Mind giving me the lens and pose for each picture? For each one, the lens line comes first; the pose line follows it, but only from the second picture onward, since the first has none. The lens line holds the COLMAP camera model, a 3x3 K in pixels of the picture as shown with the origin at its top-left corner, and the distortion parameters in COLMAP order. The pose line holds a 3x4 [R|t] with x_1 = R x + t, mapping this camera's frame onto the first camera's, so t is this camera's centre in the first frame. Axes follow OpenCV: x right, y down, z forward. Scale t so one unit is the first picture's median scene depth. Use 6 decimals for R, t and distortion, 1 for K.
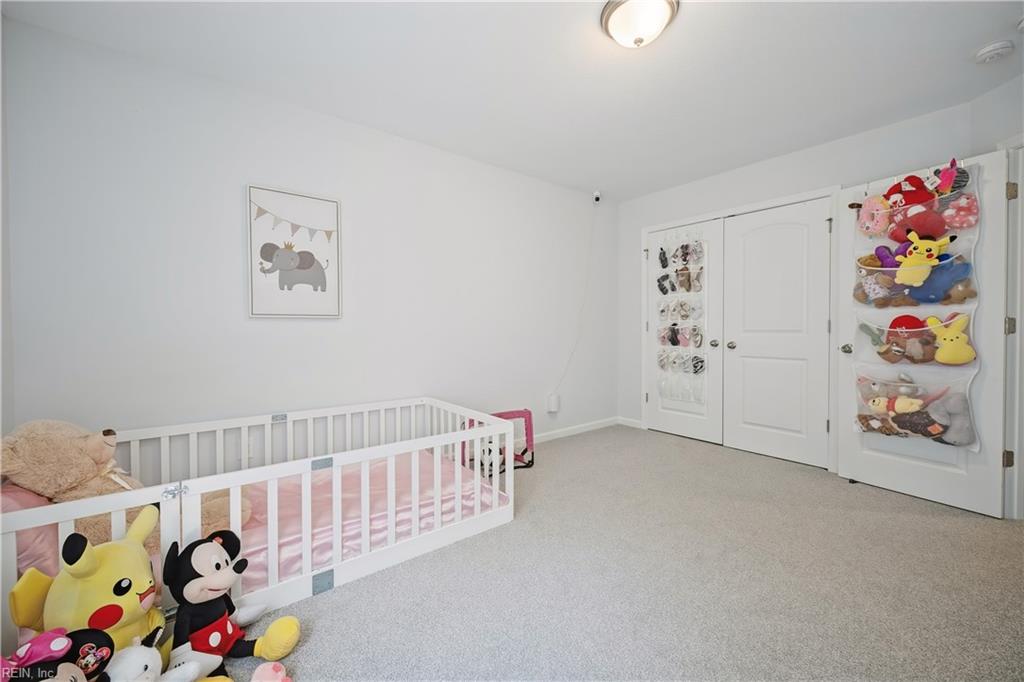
lens RADIAL K [[404.6, 0, 508.1], [0, 404.6, 332.7], [0, 0, 1]] dist [0.000290, -0.000120]
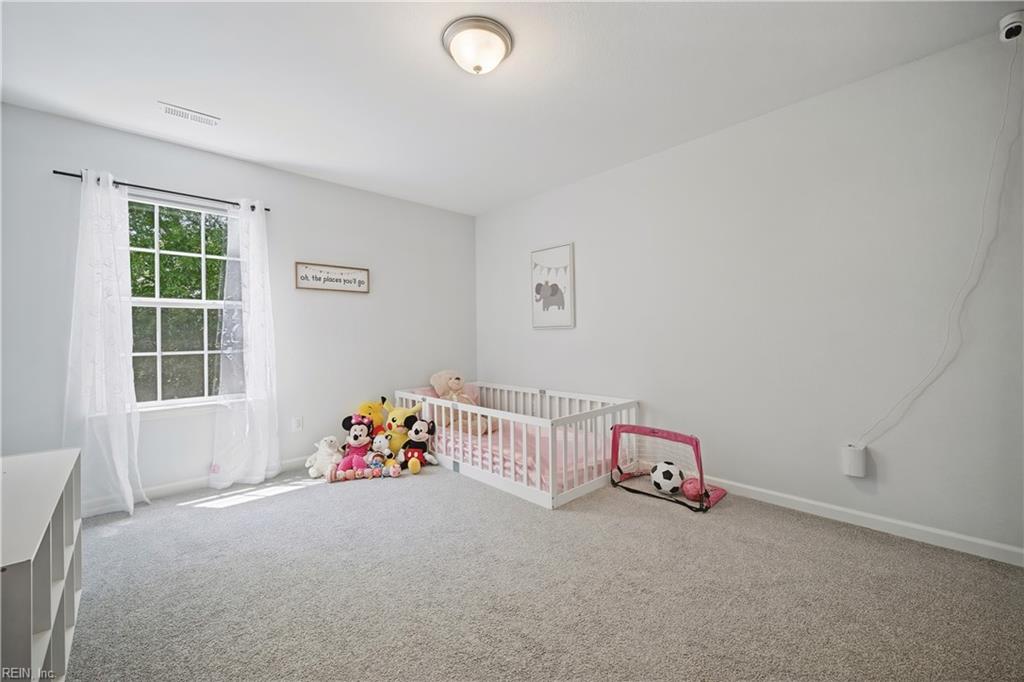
lens RADIAL K [[404.6, 0, 505.6], [0, 404.6, 338.4], [0, 0, 1]] dist [0.000290, -0.000120]
pose [[0.085959, 0.000402, -0.996299, 1.026898], [-0.001956, 0.999998, 0.000234, 0.000191], [0.996297, 0.001929, 0.085960, 0.735362]]
